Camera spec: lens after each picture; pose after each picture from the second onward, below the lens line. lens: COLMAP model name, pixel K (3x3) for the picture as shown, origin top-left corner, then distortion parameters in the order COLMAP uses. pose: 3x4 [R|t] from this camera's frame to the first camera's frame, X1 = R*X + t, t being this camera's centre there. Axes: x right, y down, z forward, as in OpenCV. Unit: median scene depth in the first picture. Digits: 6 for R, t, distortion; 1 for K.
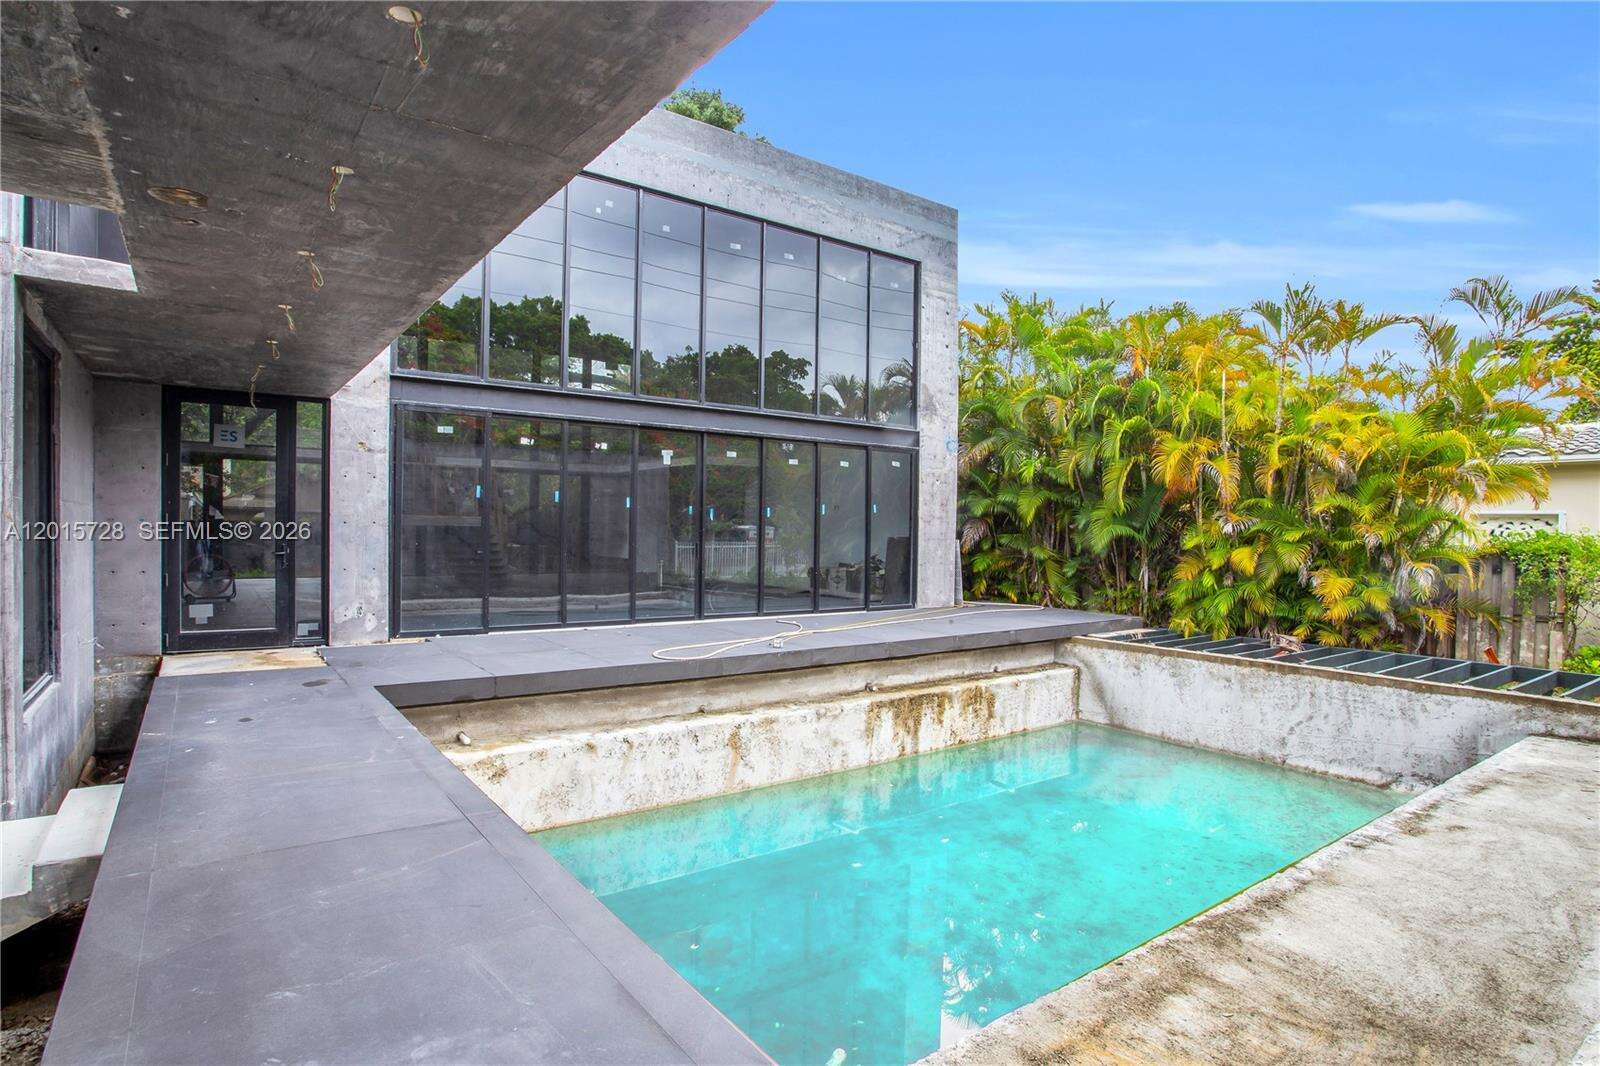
lens RADIAL K [[818.0, 0, 800.0], [0, 818.0, 533.0], [0, 0, 1]] dist [-0.038908, 0.000469]
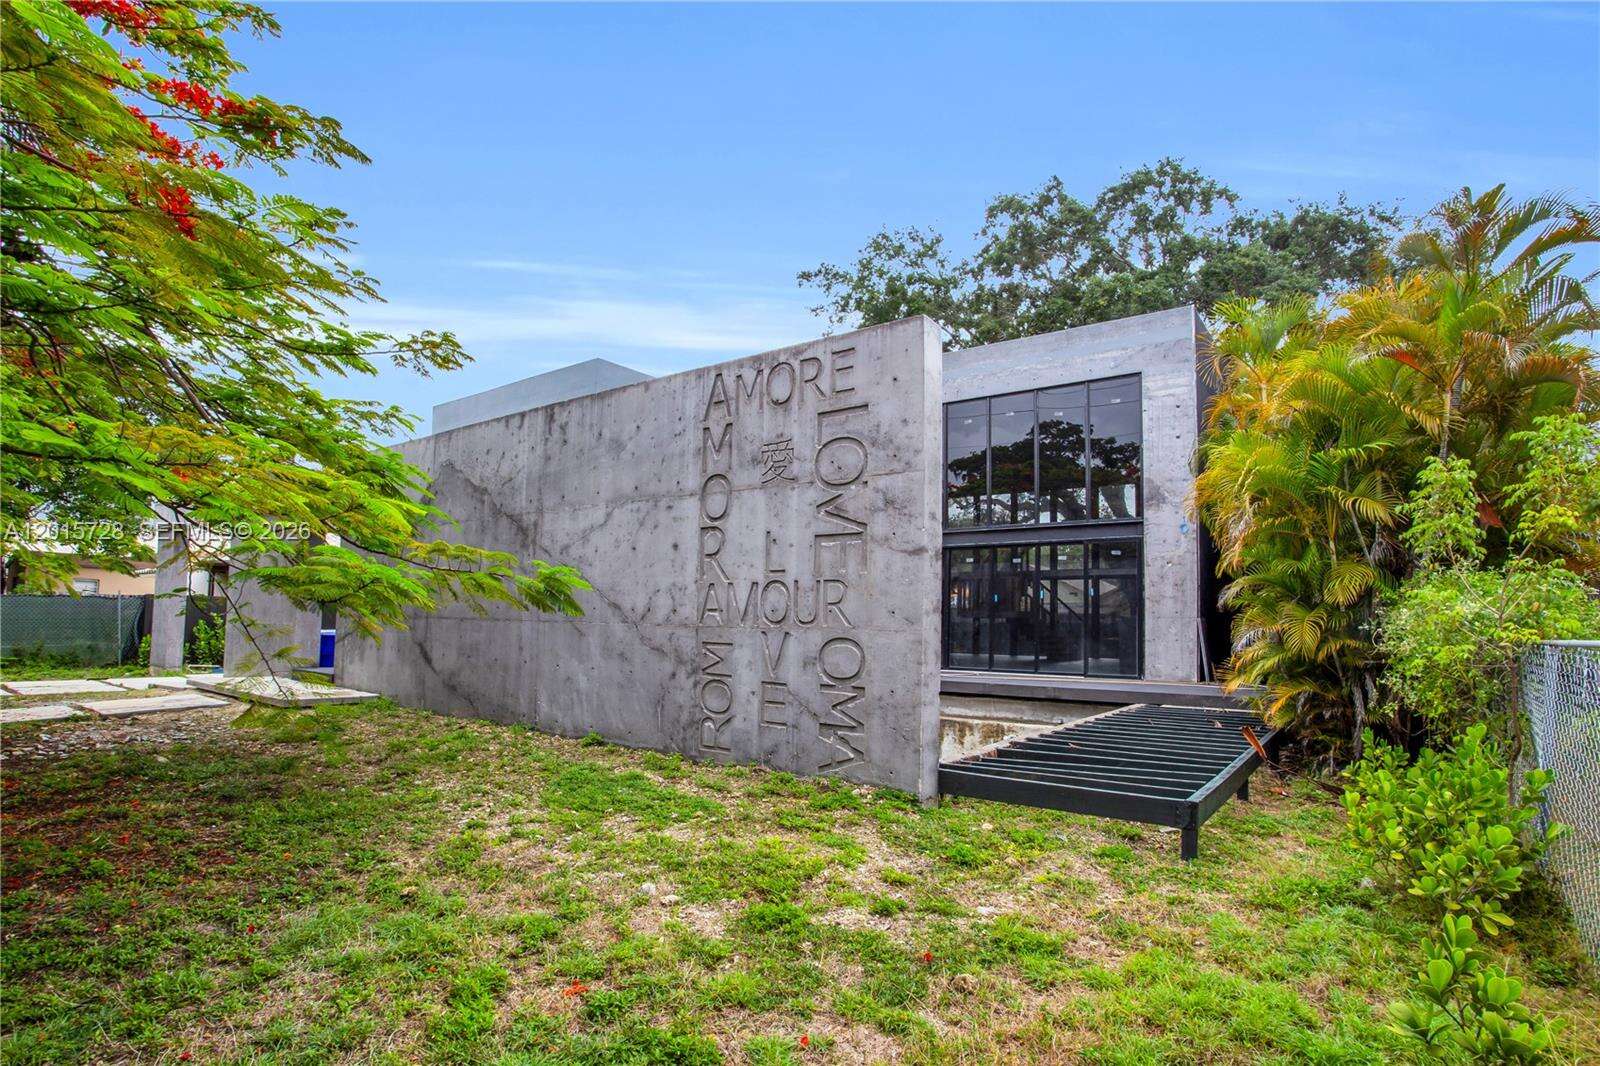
lens RADIAL K [[818.0, 0, 800.0], [0, 818.0, 533.0], [0, 0, 1]] dist [-0.038908, 0.000469]
pose [[0.308019, -0.114605, -0.944452, 1.980756], [-0.021355, 0.991635, -0.127295, 0.082782], [0.951141, 0.059378, 0.302995, 0.411505]]
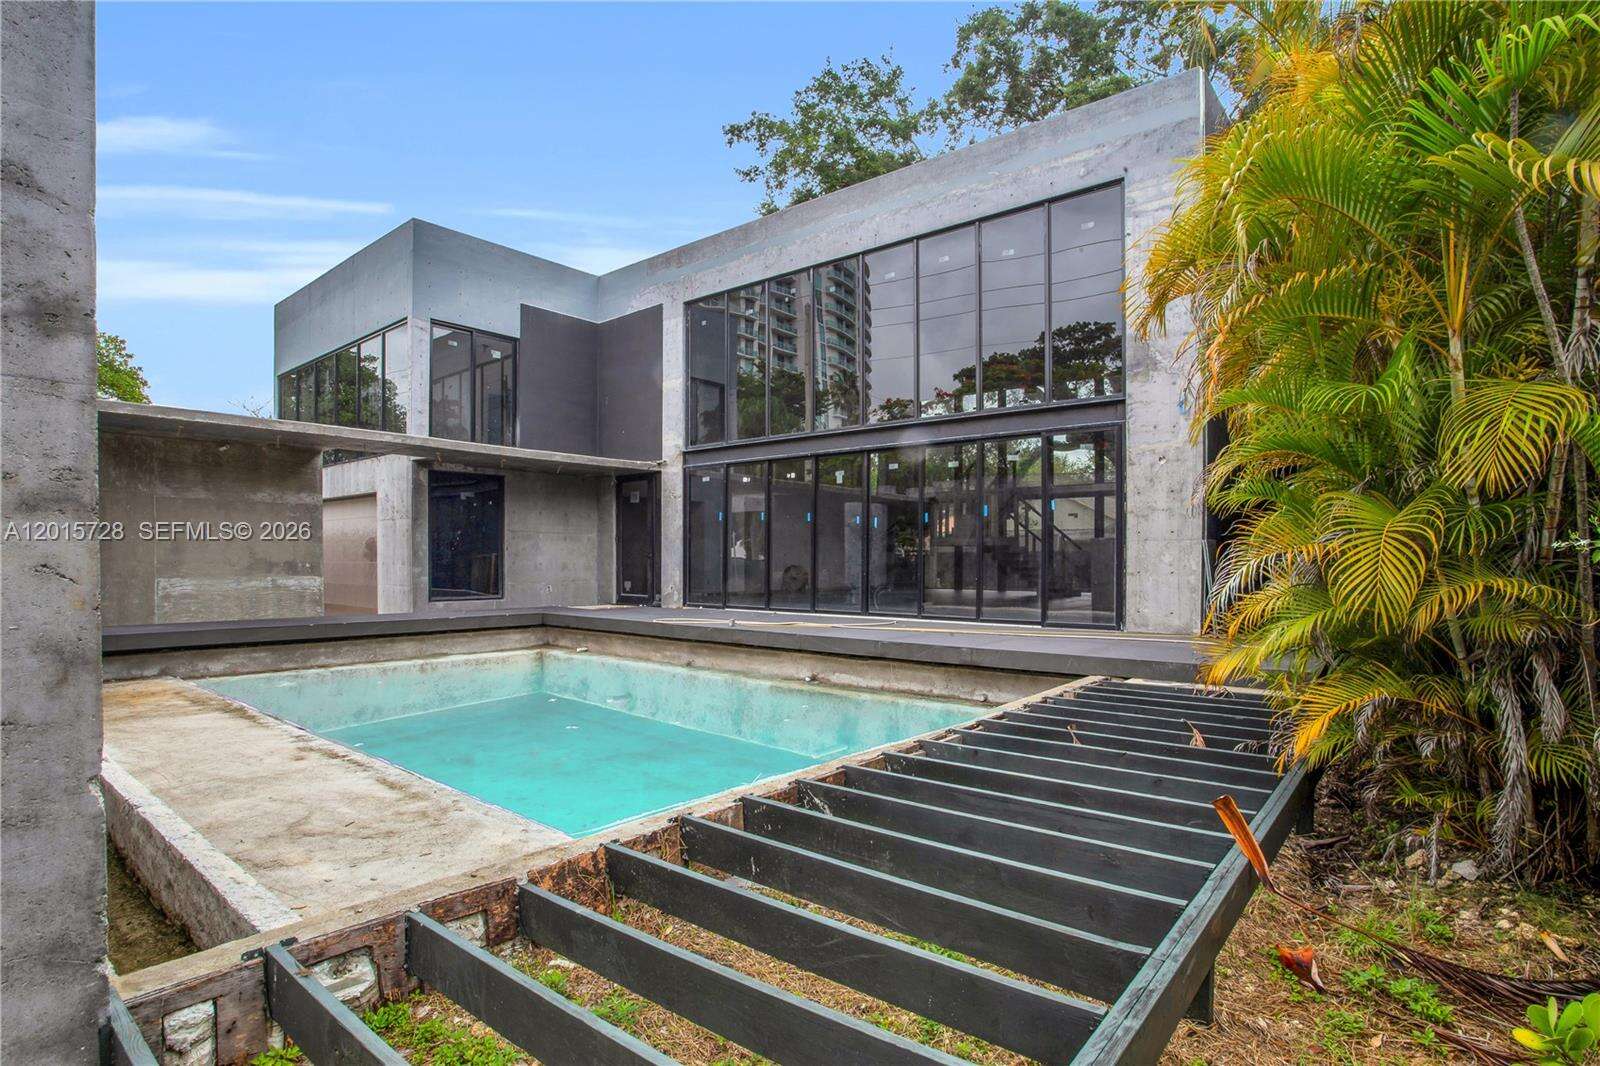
lens RADIAL K [[818.0, 0, 800.0], [0, 818.0, 533.0], [0, 0, 1]] dist [-0.038908, 0.000469]
pose [[0.258690, -0.044410, -0.964939, 1.495018], [-0.001398, 0.998924, -0.046349, 0.068522], [0.965959, 0.013339, 0.258349, 0.969657]]
